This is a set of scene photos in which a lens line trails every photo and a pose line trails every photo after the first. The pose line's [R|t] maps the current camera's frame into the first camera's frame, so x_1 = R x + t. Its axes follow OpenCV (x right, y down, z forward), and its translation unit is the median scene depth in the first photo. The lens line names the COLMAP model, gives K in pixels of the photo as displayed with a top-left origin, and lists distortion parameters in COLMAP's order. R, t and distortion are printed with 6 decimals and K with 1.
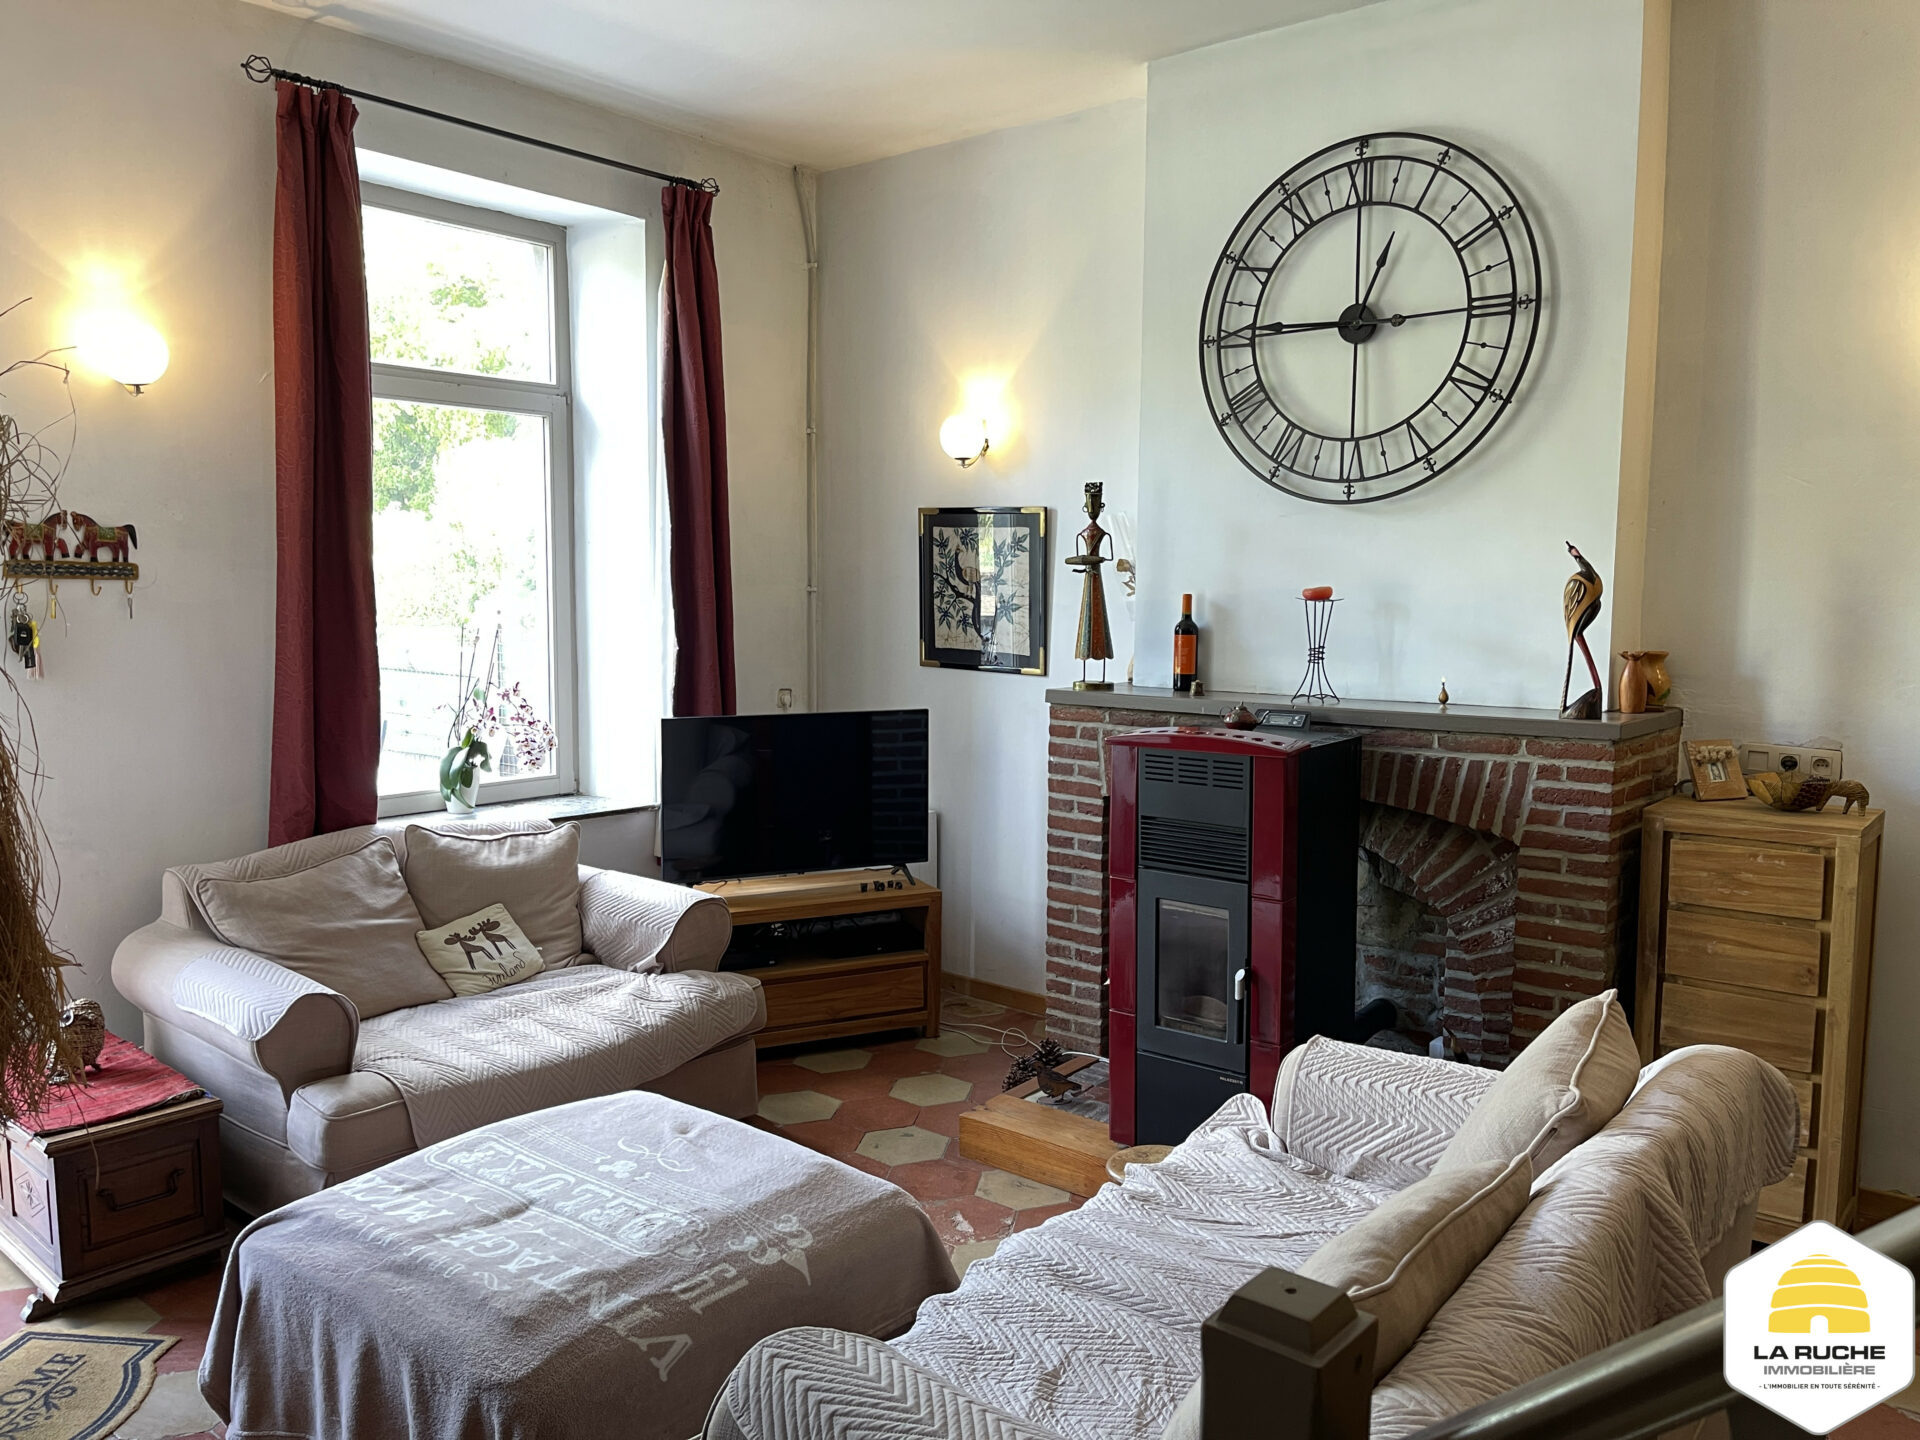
lens RADIAL K [[1445.9, 0, 950.6], [0, 1445.9, 706.1], [0, 0, 1]] dist [0.061144, -0.085080]
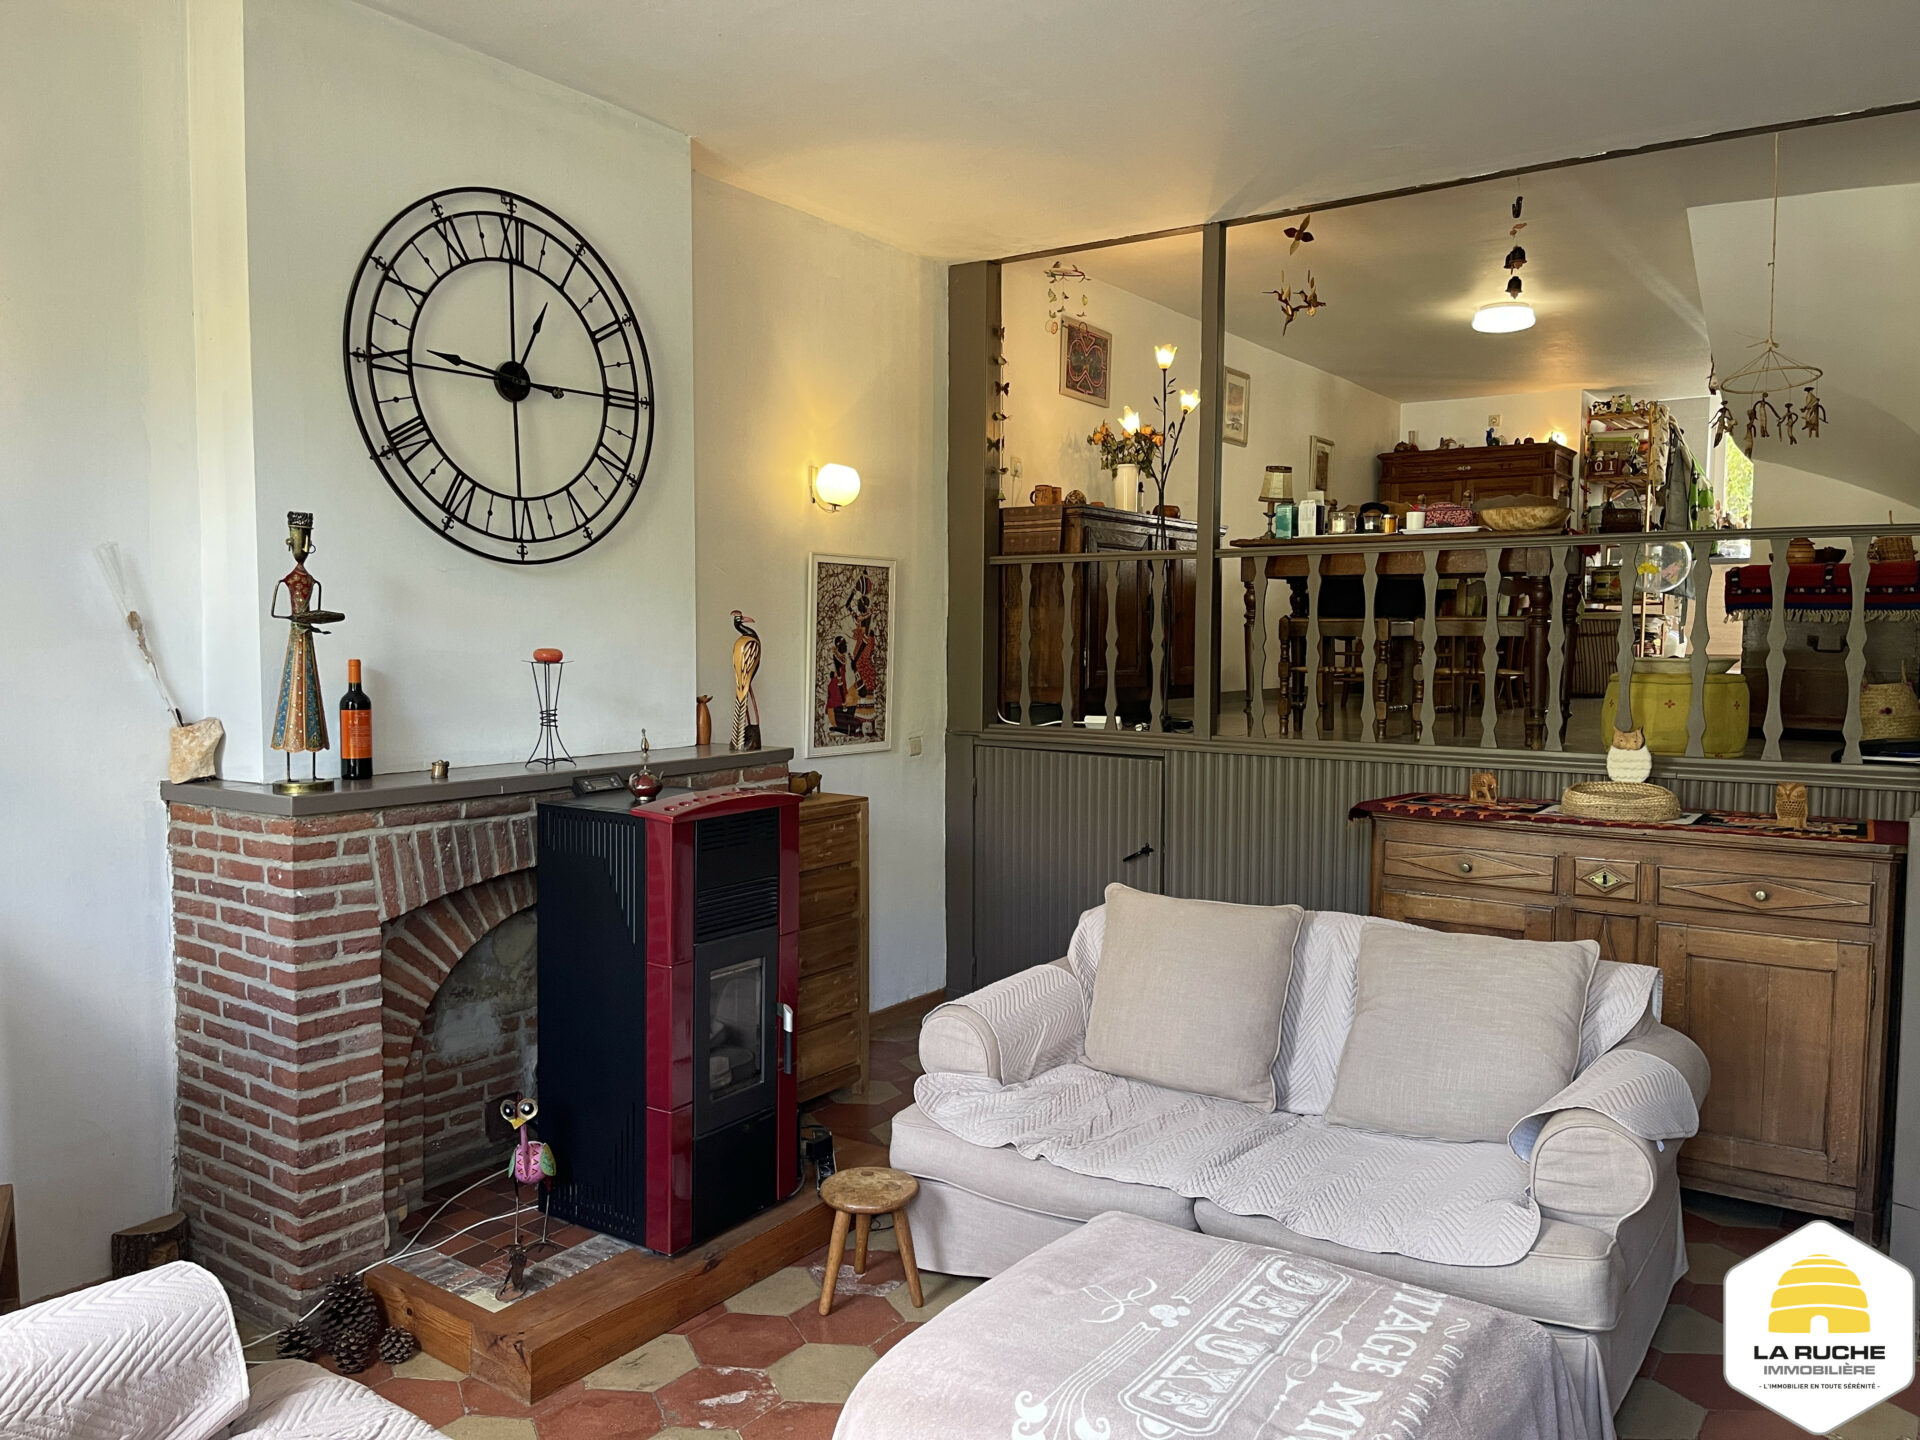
lens RADIAL K [[1445.9, 0, 941.7], [0, 1445.9, 735.8], [0, 0, 1]] dist [0.061144, -0.085080]
pose [[-0.075949, -0.072741, 0.994455, -0.719569], [0.090204, 0.992745, 0.079505, -0.075306], [-0.993023, 0.095742, -0.068836, 0.783590]]
